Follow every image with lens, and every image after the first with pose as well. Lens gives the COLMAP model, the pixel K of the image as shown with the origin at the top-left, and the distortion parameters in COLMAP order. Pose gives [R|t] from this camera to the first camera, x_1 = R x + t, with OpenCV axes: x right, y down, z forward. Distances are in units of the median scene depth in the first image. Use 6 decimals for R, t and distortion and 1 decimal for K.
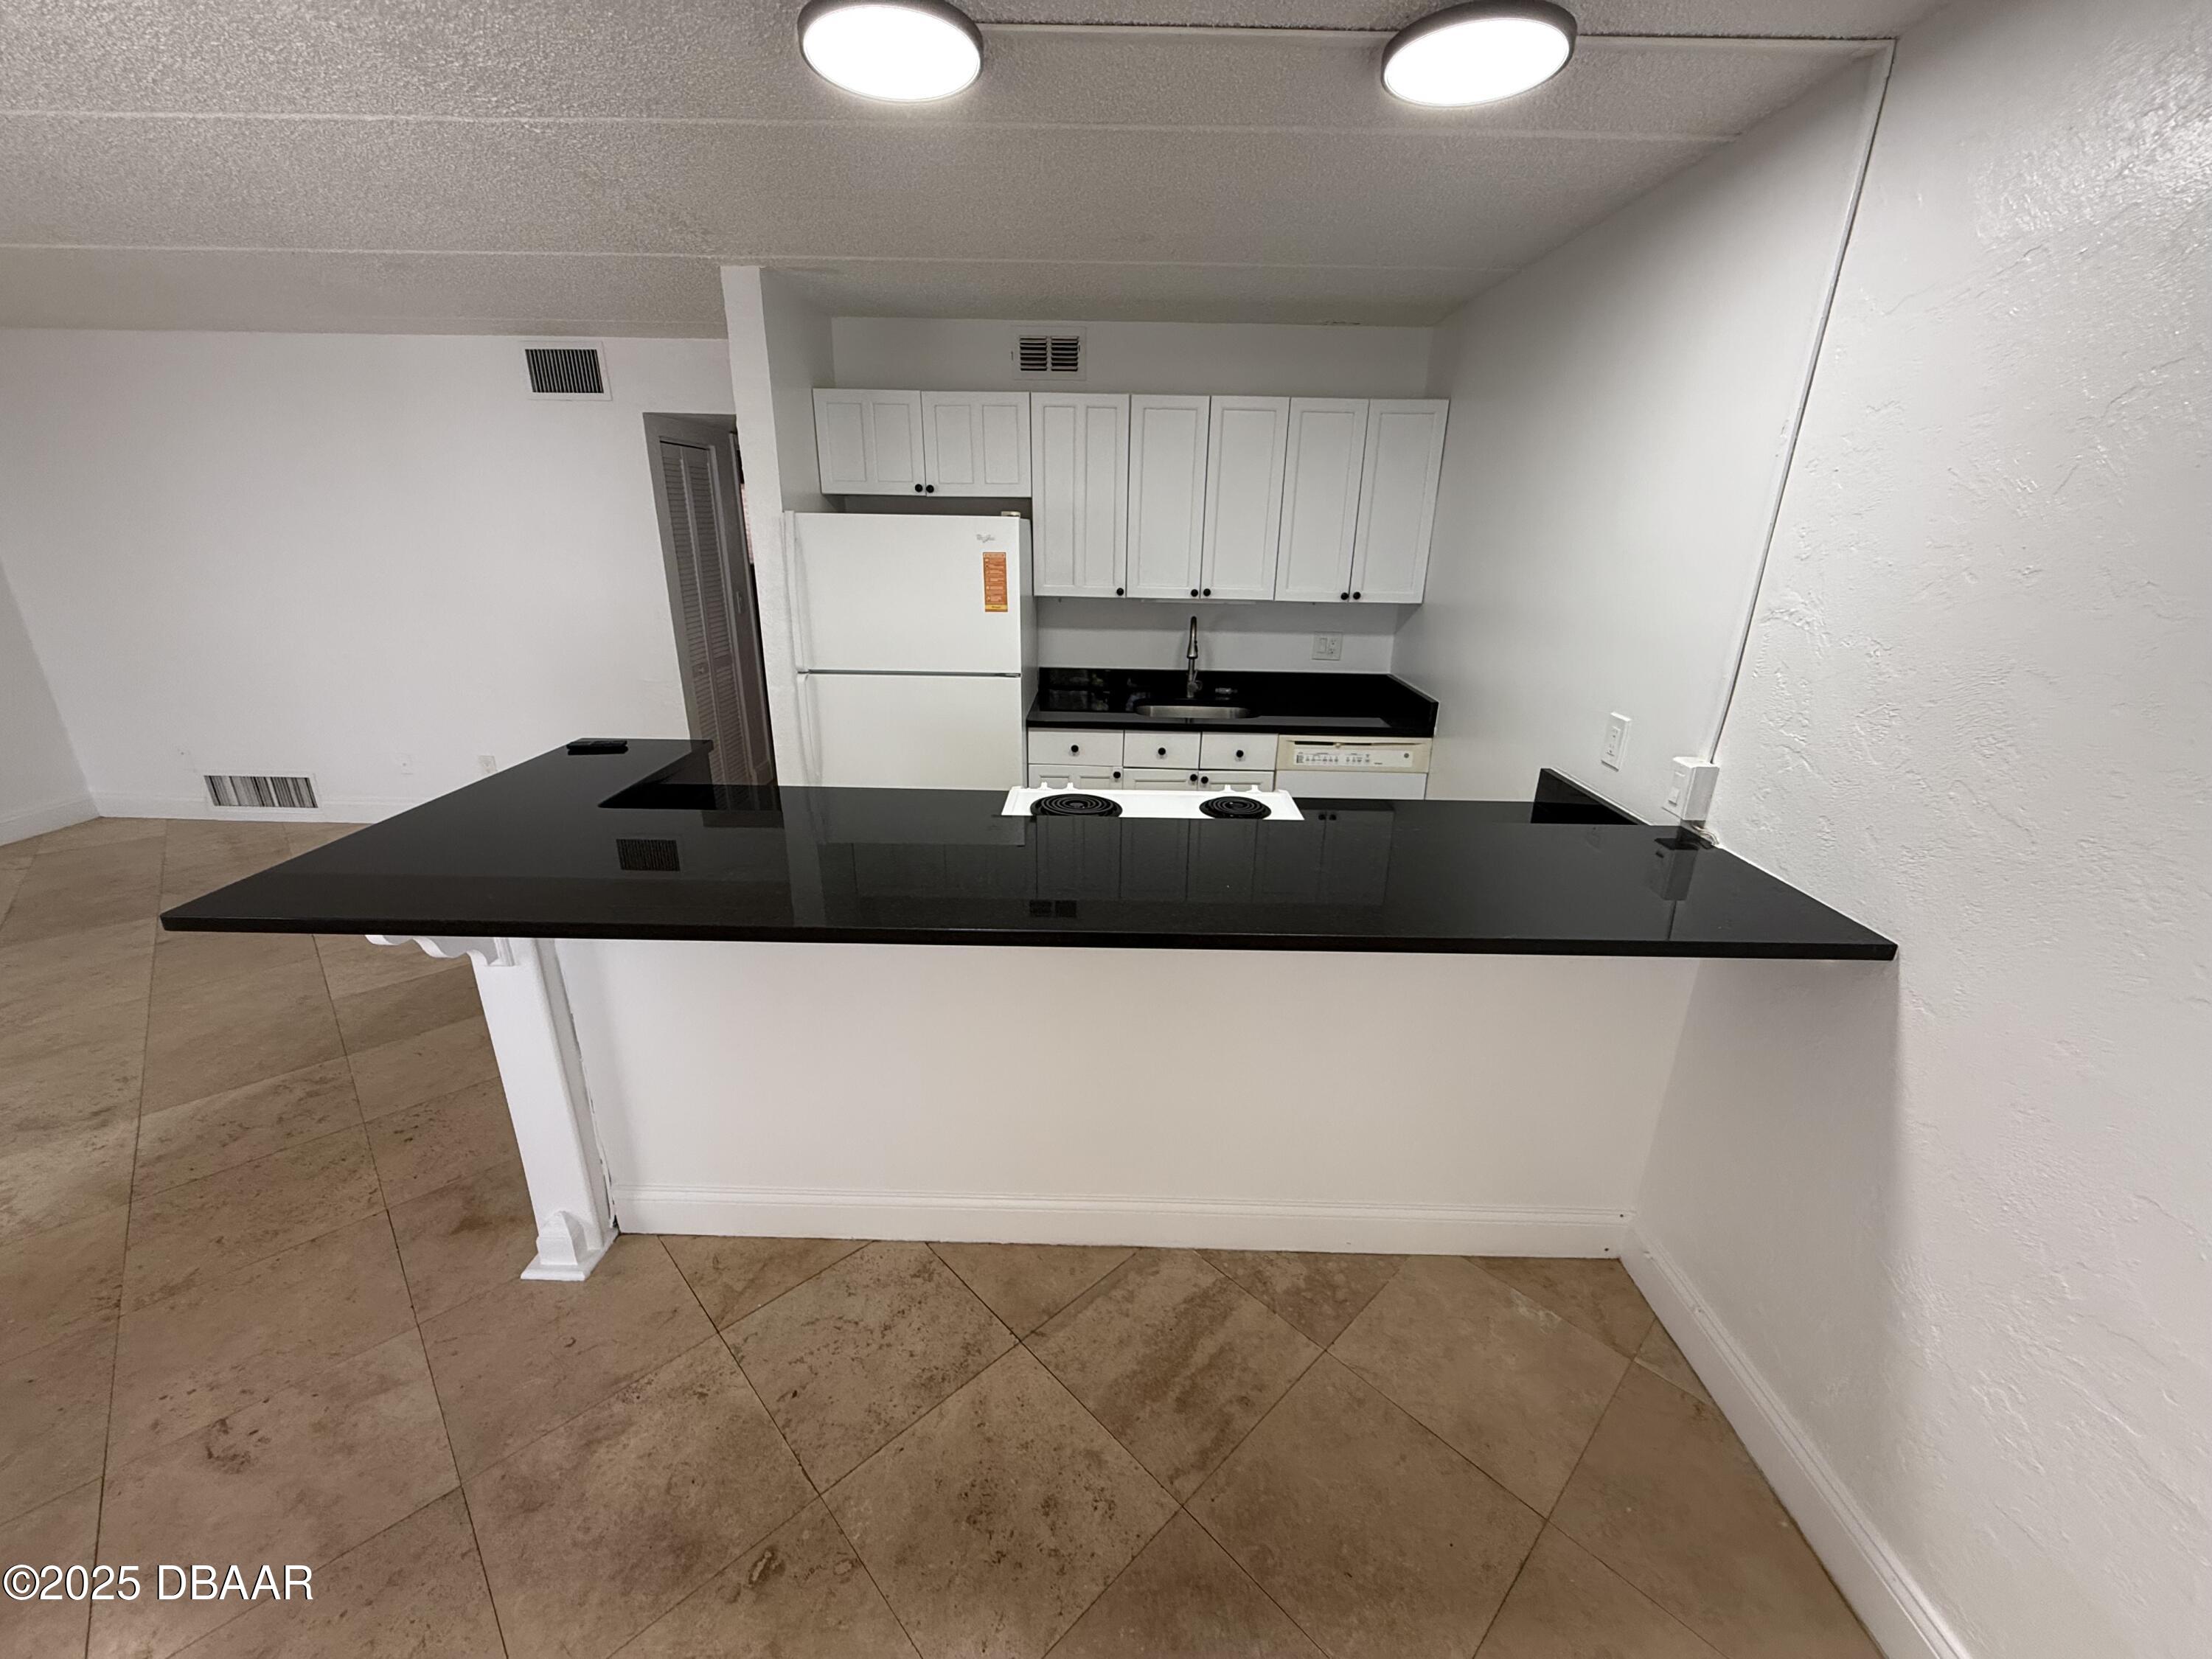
lens RADIAL K [[882.8, 0, 1106.5], [0, 882.8, 827.4], [0, 0, 1]] dist [0.003892, -0.000348]
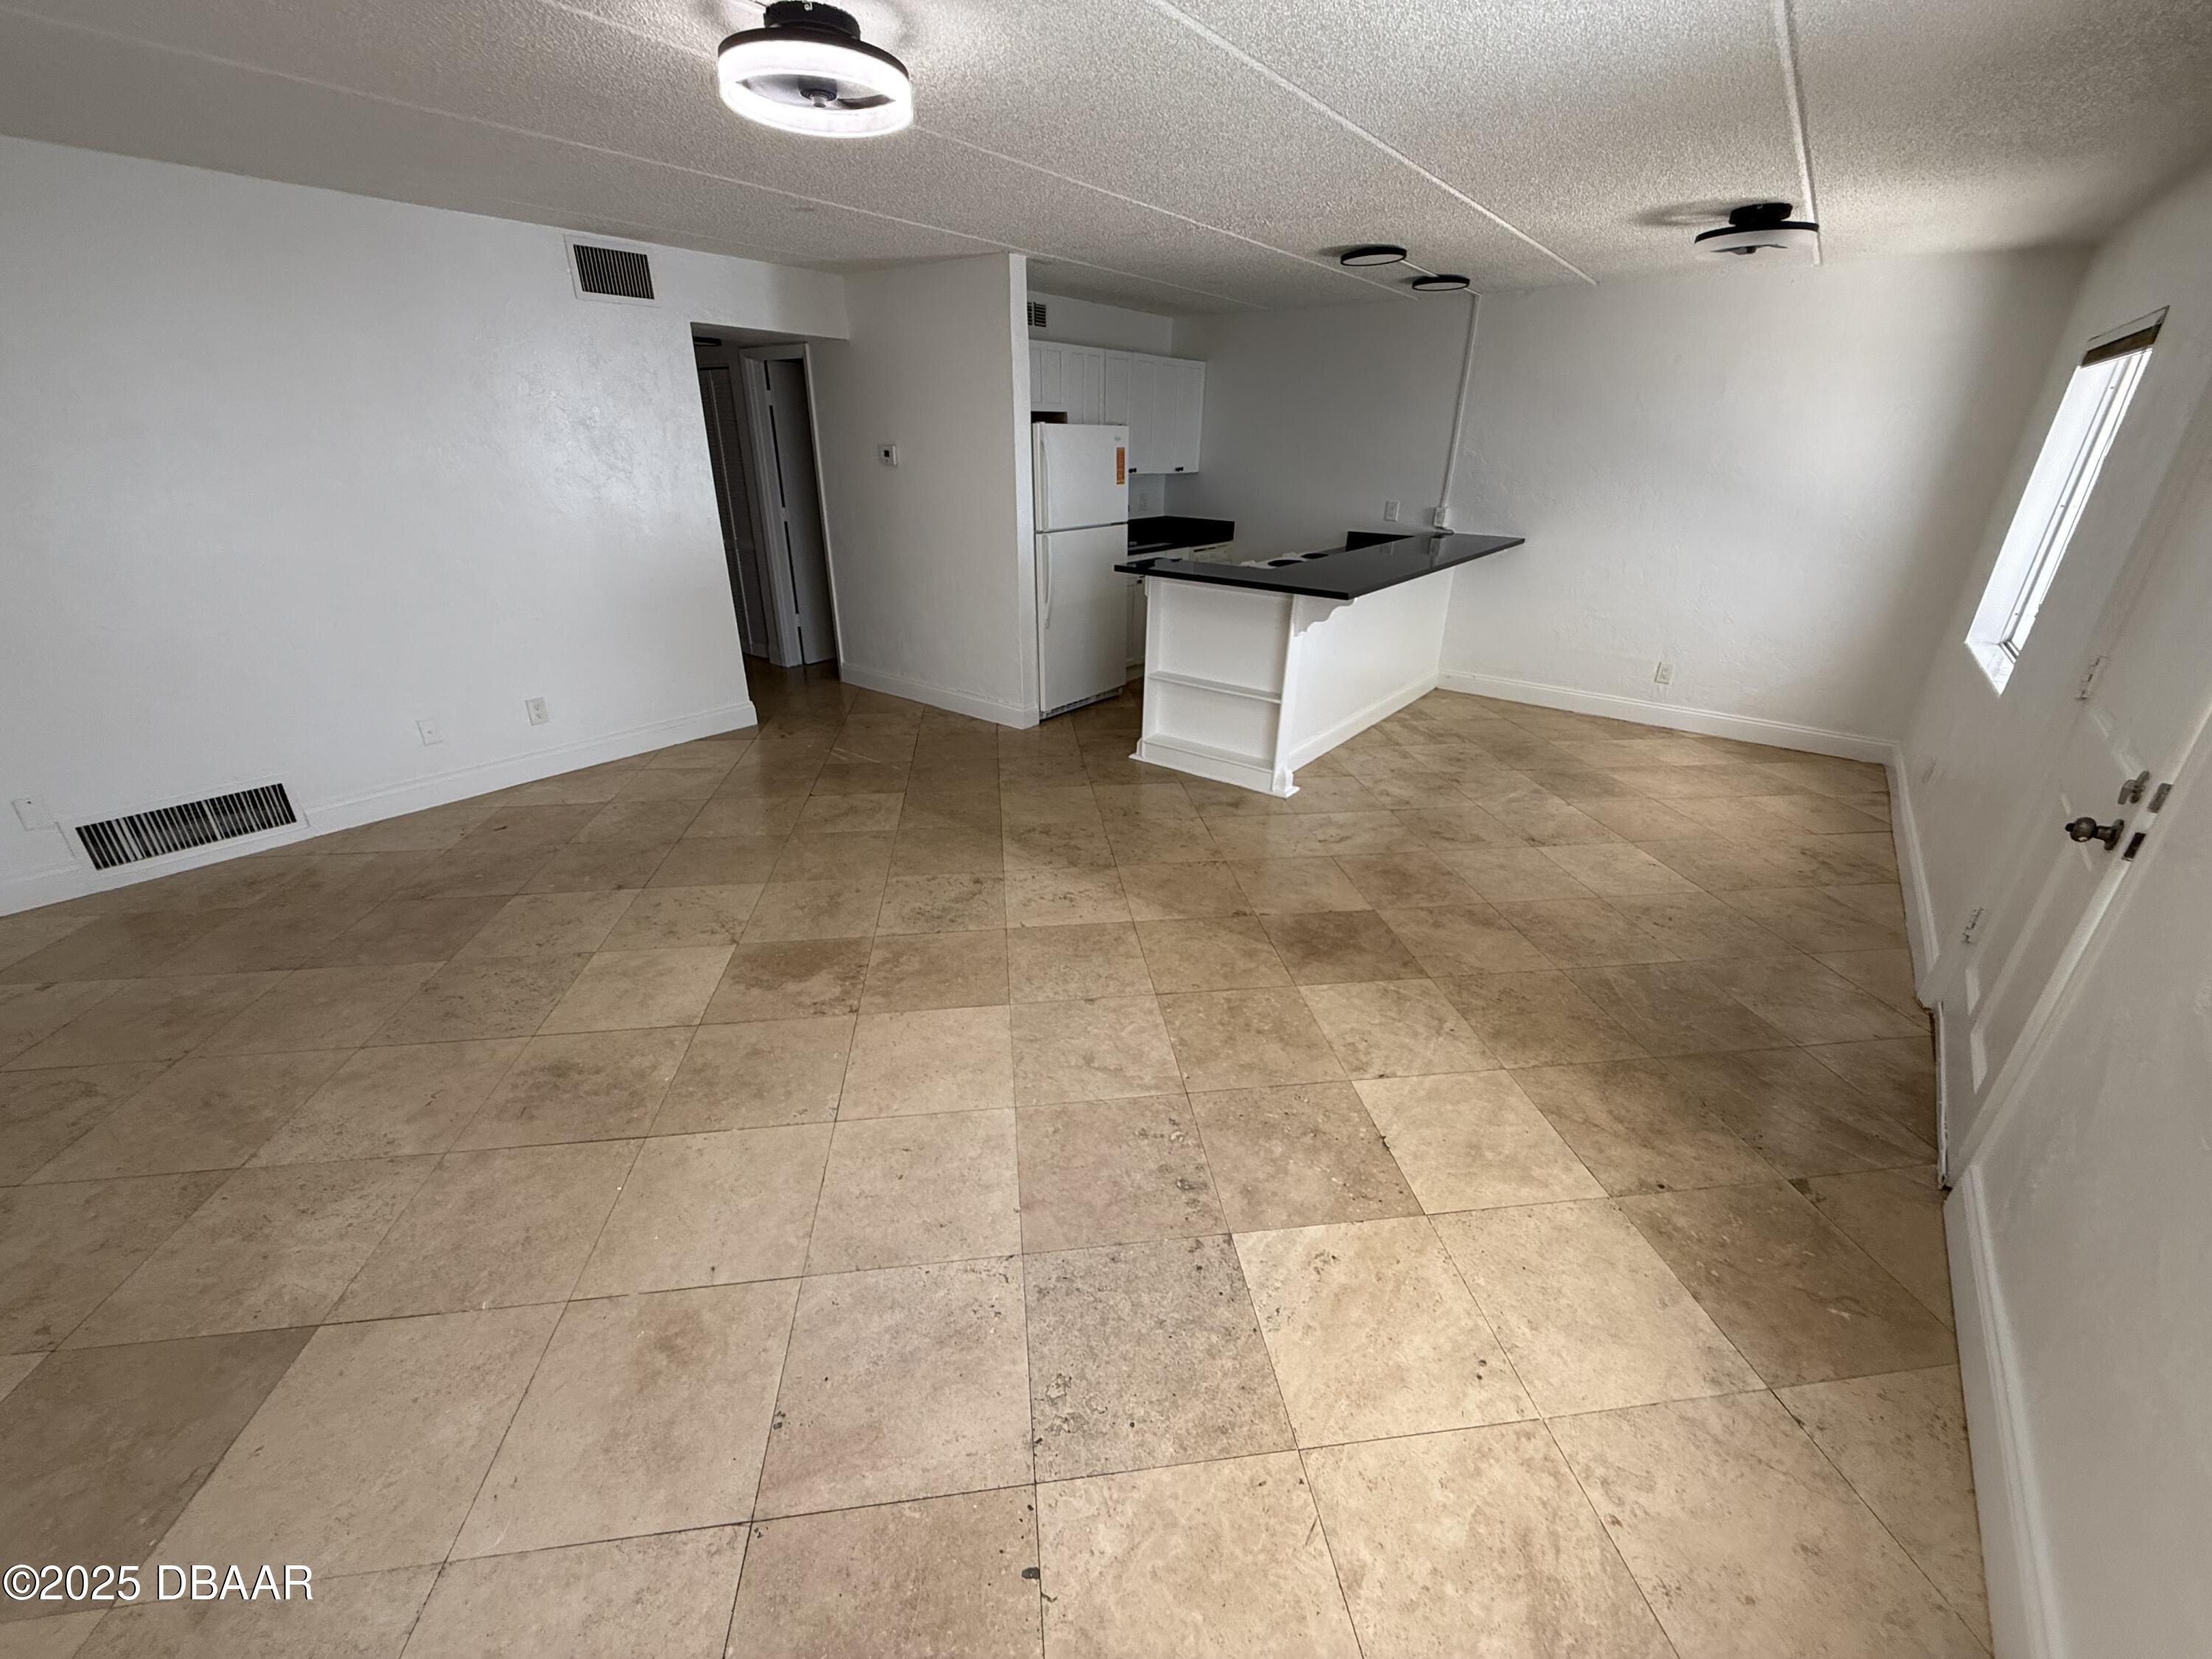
lens RADIAL K [[882.8, 0, 1107.1], [0, 882.8, 826.1], [0, 0, 1]] dist [0.003892, -0.000348]
pose [[0.595104, -0.334220, 0.730855, -1.611037], [0.261988, 0.940421, 0.216728, -0.001930], [-0.759746, 0.062499, 0.647210, -0.032564]]
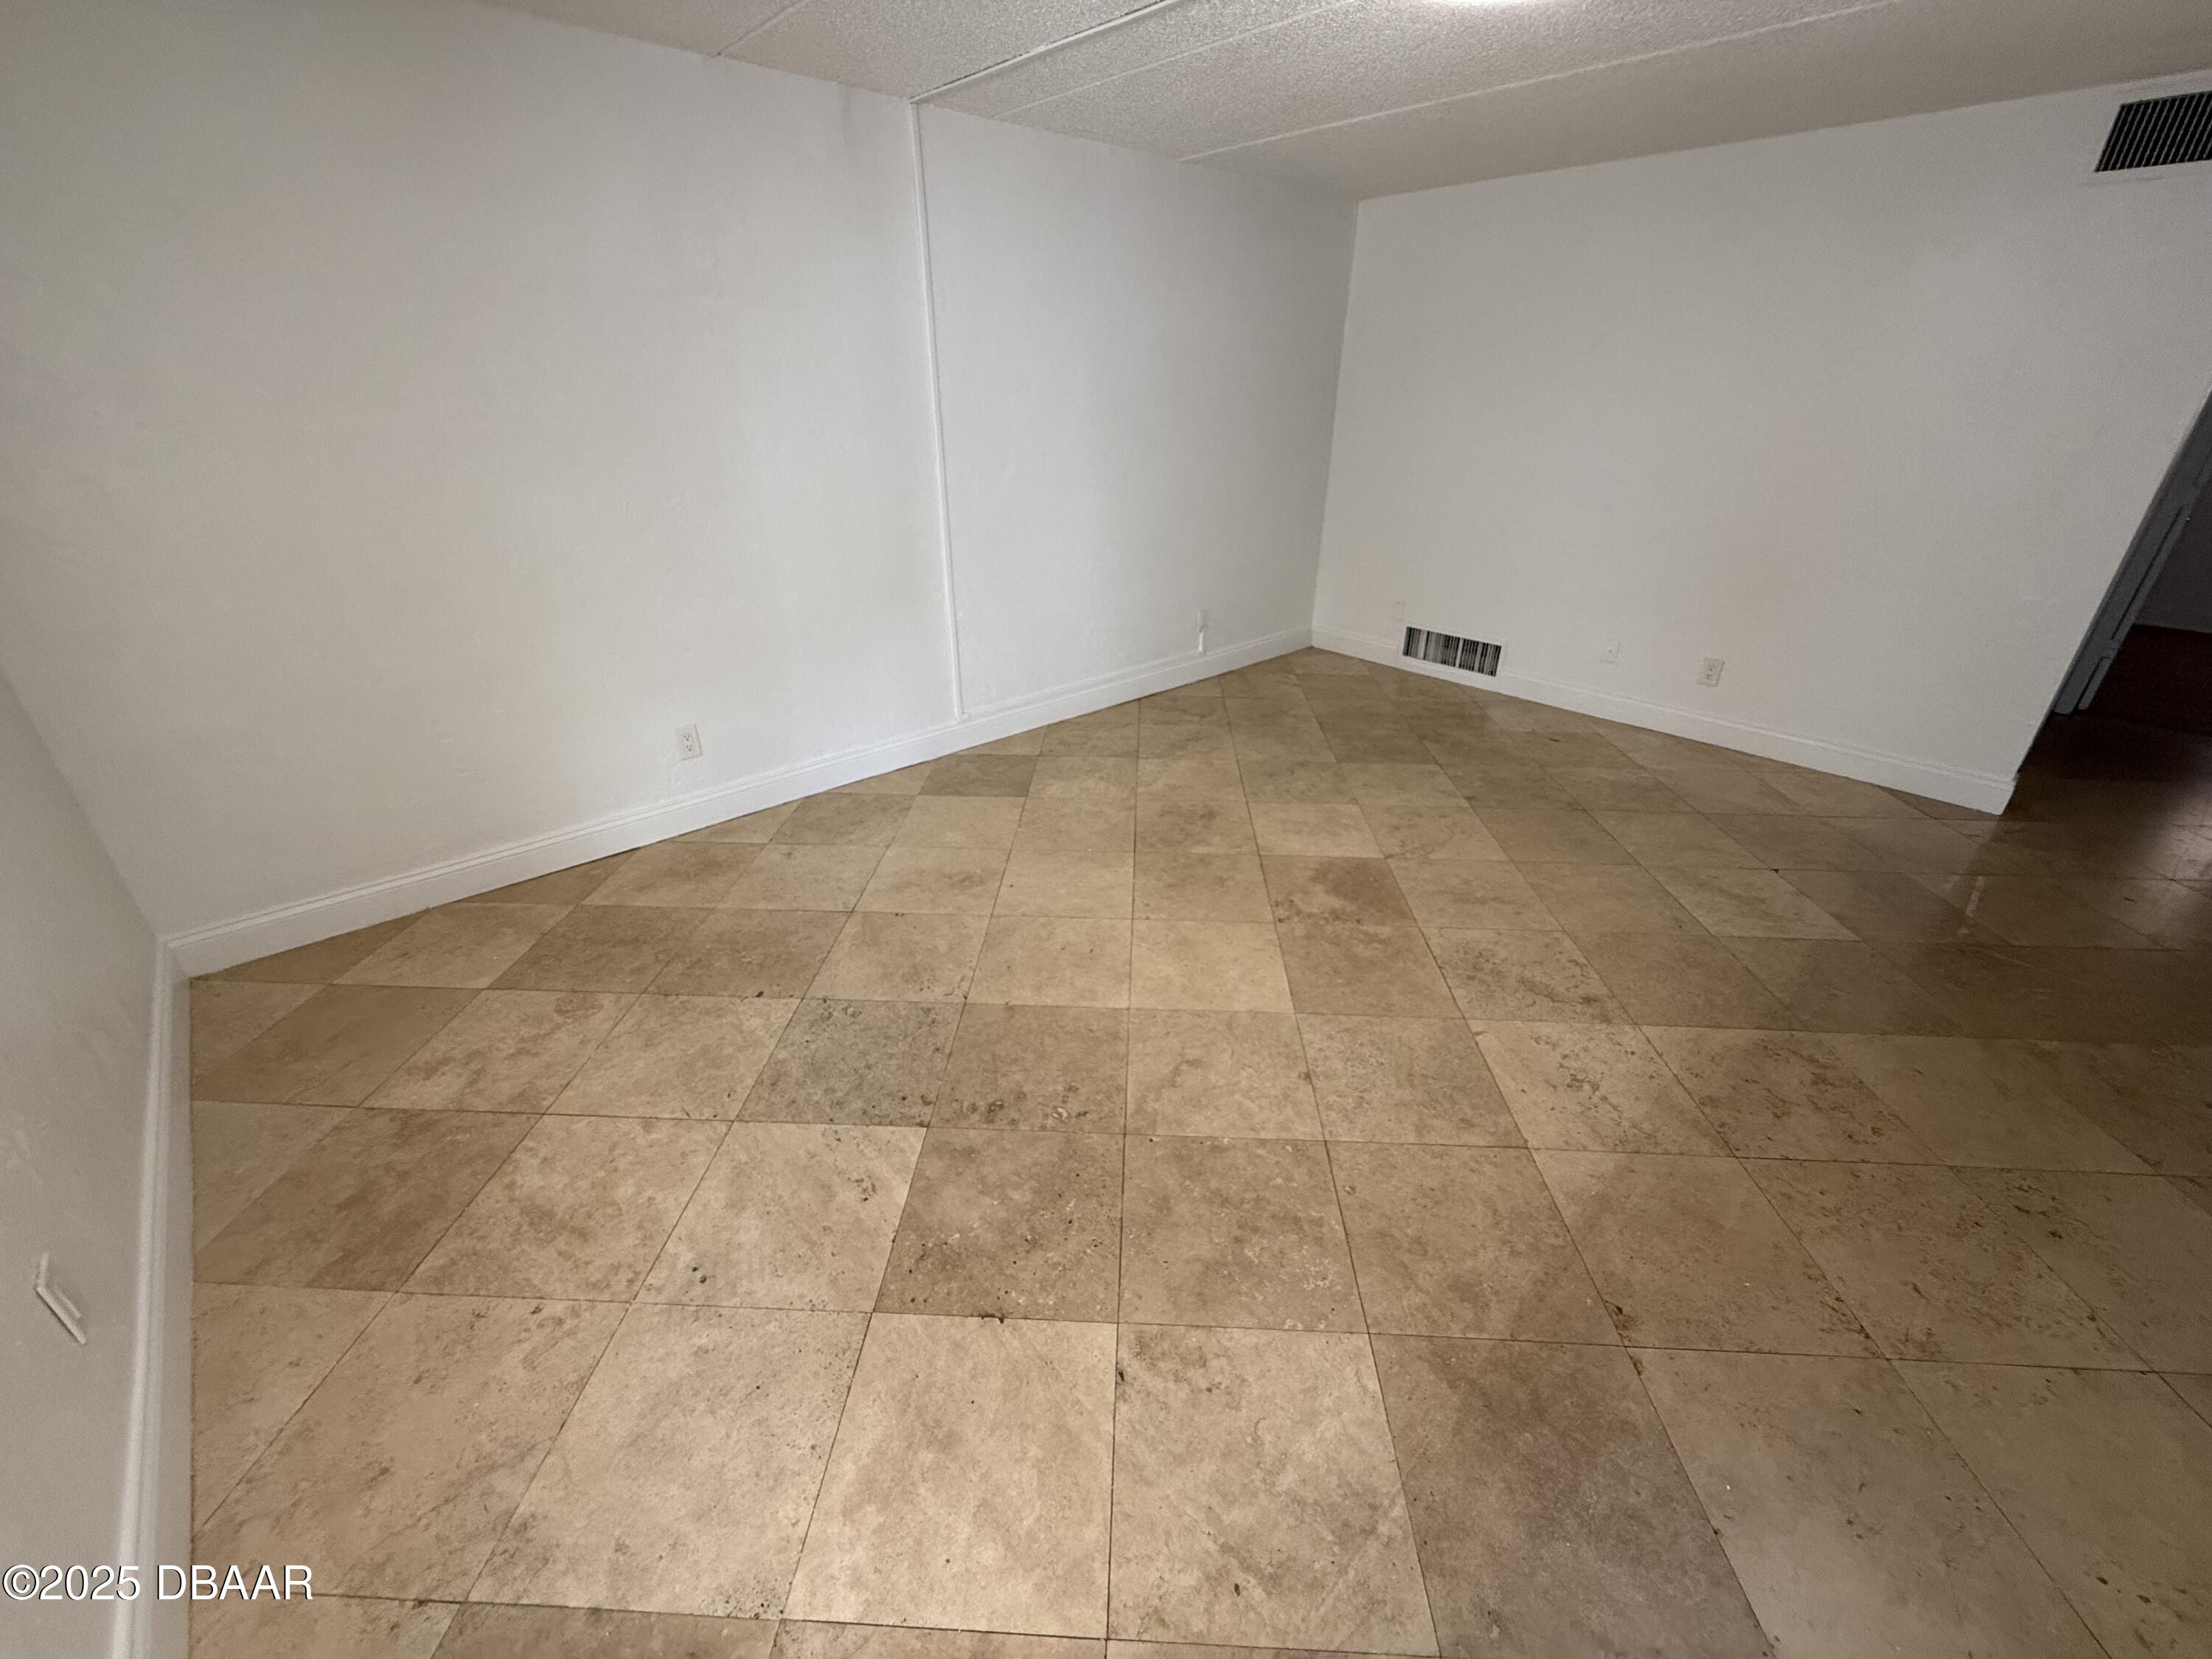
lens RADIAL K [[882.8, 0, 1107.5], [0, 882.8, 826.5], [0, 0, 1]] dist [0.003892, -0.000348]
pose [[0.690153, 0.314638, -0.651684, -0.751801], [-0.231740, 0.949203, 0.212862, 0.044098], [0.685555, 0.004114, 0.728010, -0.063975]]
